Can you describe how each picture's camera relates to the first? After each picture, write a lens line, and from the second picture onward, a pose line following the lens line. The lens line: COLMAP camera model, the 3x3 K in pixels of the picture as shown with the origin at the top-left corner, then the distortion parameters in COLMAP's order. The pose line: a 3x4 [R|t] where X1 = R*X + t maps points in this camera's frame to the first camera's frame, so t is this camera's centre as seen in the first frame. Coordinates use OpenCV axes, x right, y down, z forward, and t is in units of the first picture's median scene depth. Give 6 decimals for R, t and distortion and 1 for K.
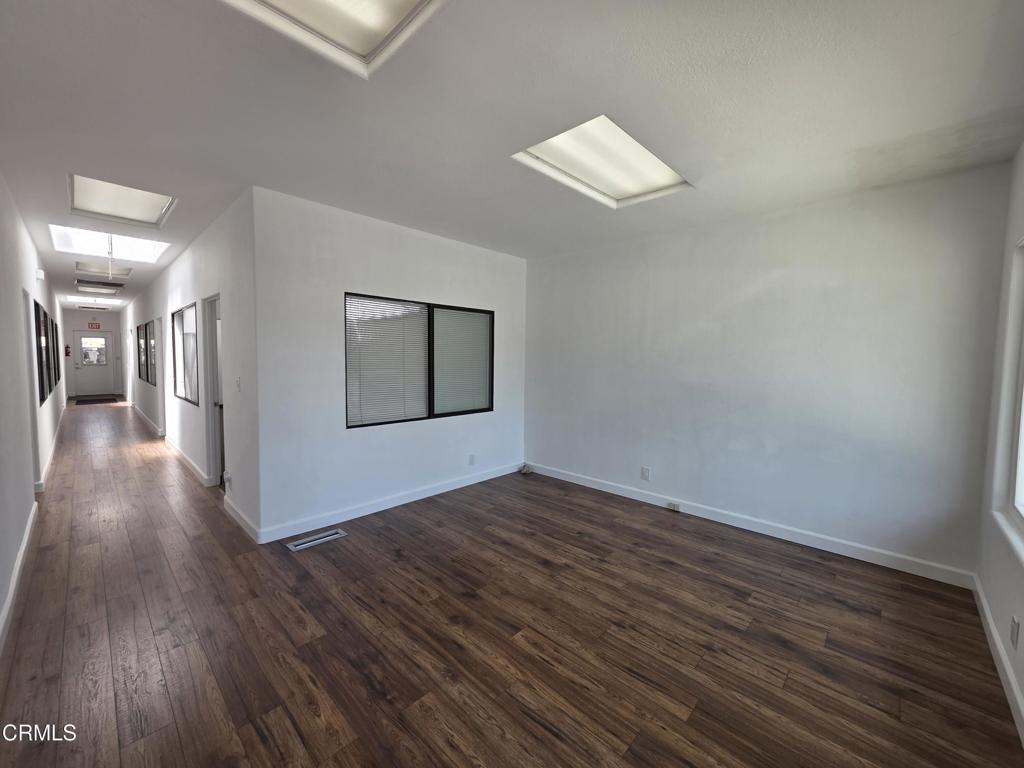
lens RADIAL K [[406.4, 0, 511.0], [0, 406.4, 379.6], [0, 0, 1]] dist [-0.001669, -0.000197]
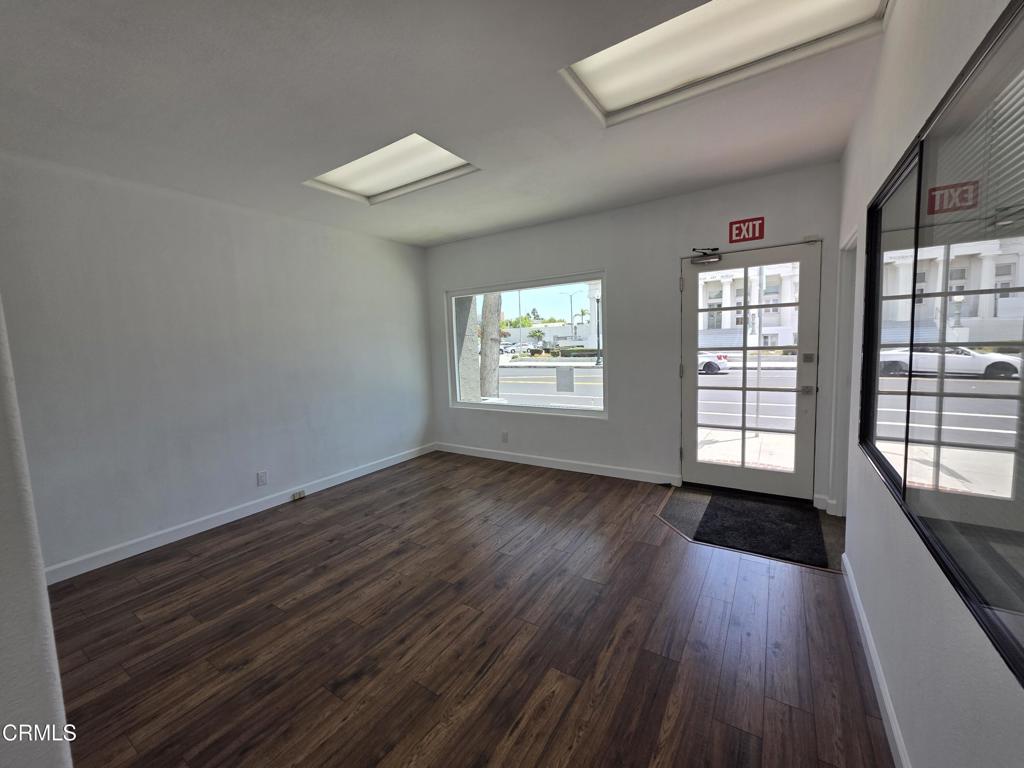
lens RADIAL K [[406.4, 0, 511.0], [0, 406.4, 379.6], [0, 0, 1]] dist [-0.001669, -0.000197]
pose [[-0.177906, -0.099522, 0.979002, -0.825442], [0.093449, 0.988668, 0.117486, -0.048172], [-0.979600, 0.112388, -0.166590, 0.793559]]
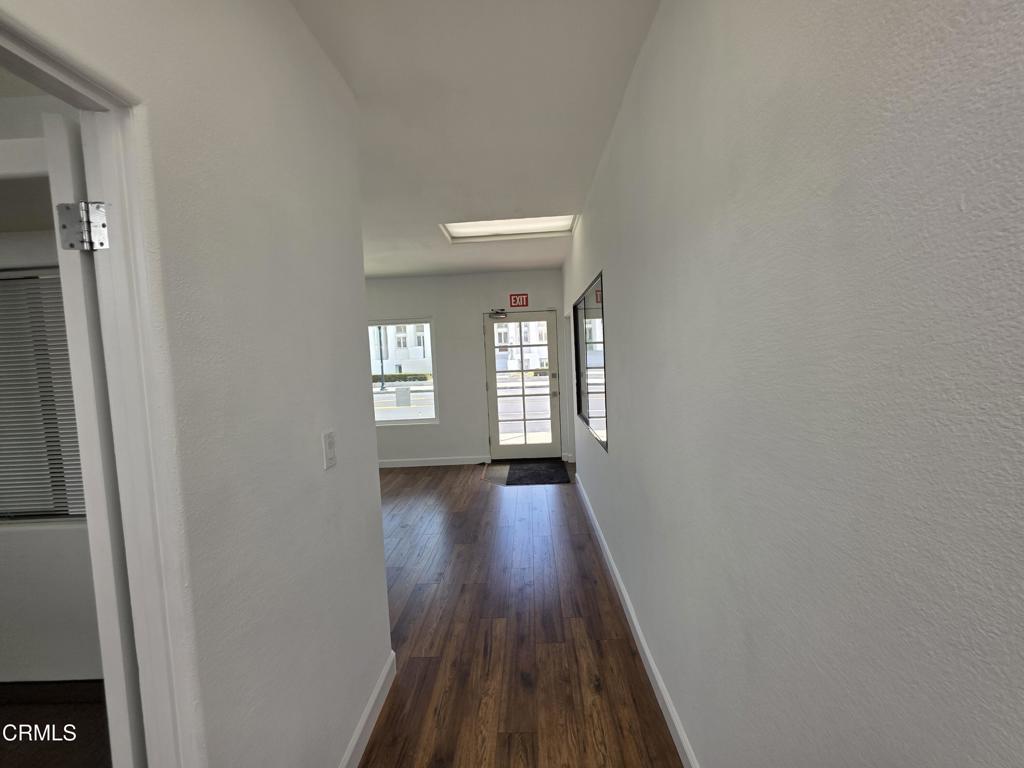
lens RADIAL K [[406.4, 0, 511.0], [0, 406.4, 379.6], [0, 0, 1]] dist [-0.001669, -0.000197]
pose [[-0.655083, -0.025280, 0.755134, -1.201343], [0.080997, 0.991331, 0.103453, -0.097639], [-0.751203, 0.128934, -0.647356, 1.210294]]
